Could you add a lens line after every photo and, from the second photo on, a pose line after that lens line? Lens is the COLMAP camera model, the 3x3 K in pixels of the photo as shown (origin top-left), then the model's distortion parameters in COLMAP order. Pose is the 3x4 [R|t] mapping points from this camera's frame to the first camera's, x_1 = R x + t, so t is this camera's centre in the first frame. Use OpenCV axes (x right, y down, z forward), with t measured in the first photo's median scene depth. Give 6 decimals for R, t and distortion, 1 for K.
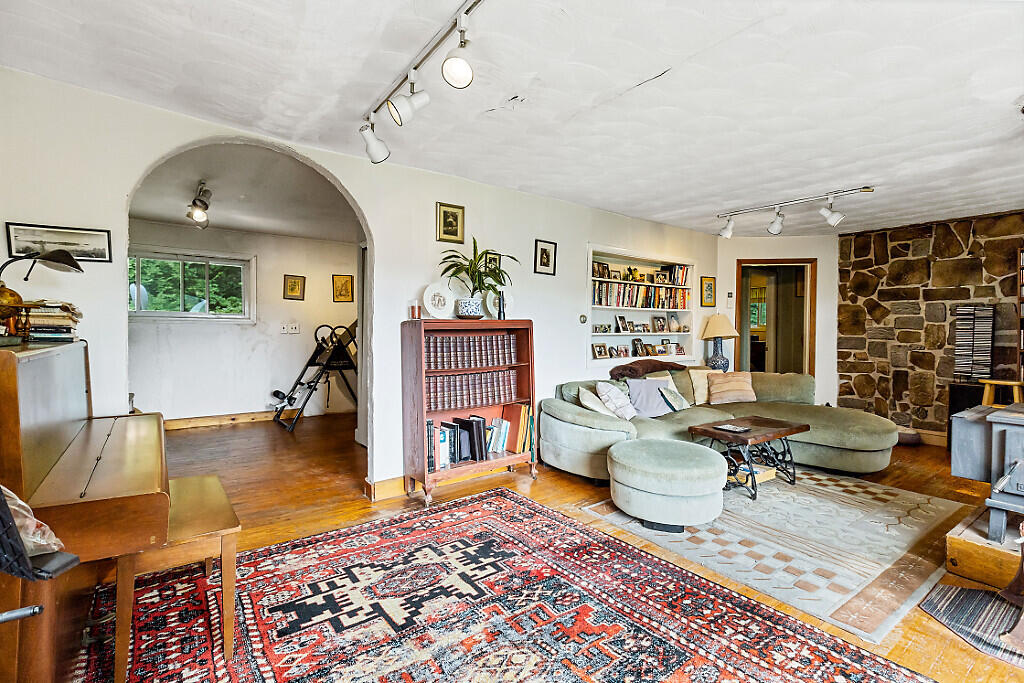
lens RADIAL K [[463.4, 0, 502.4], [0, 463.4, 340.9], [0, 0, 1]] dist [0.001991, -0.001715]
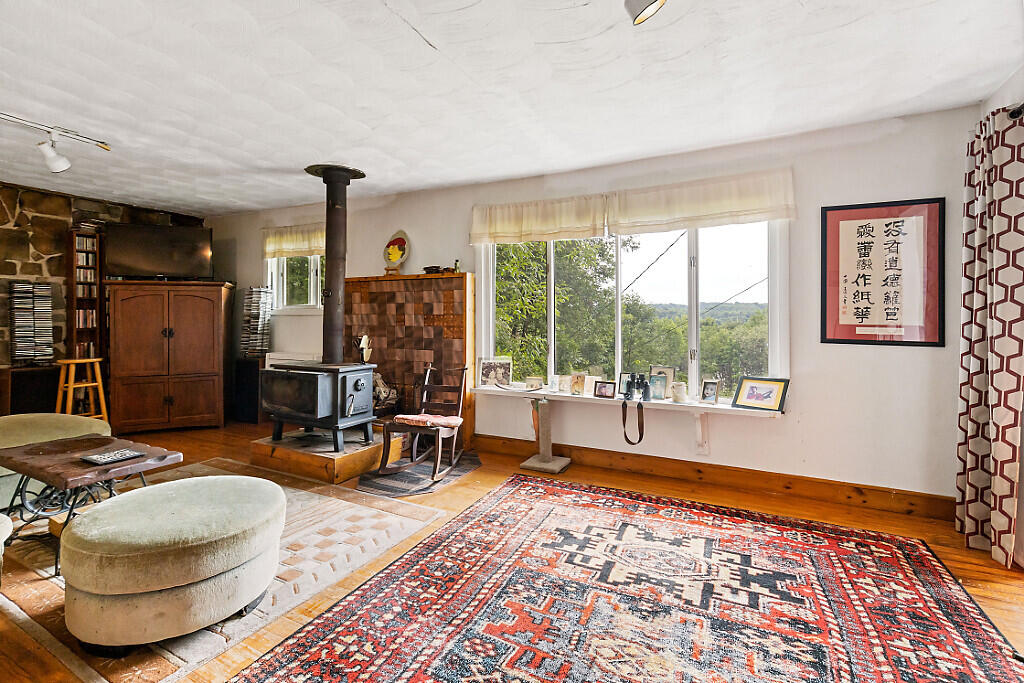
lens RADIAL K [[463.4, 0, 520.7], [0, 463.4, 312.7], [0, 0, 1]] dist [0.001991, -0.001715]
pose [[-0.468157, 0.001954, 0.883643, -0.540895], [0.013229, 0.999901, 0.004798, -0.017678], [-0.883546, 0.013936, -0.468137, 1.184105]]
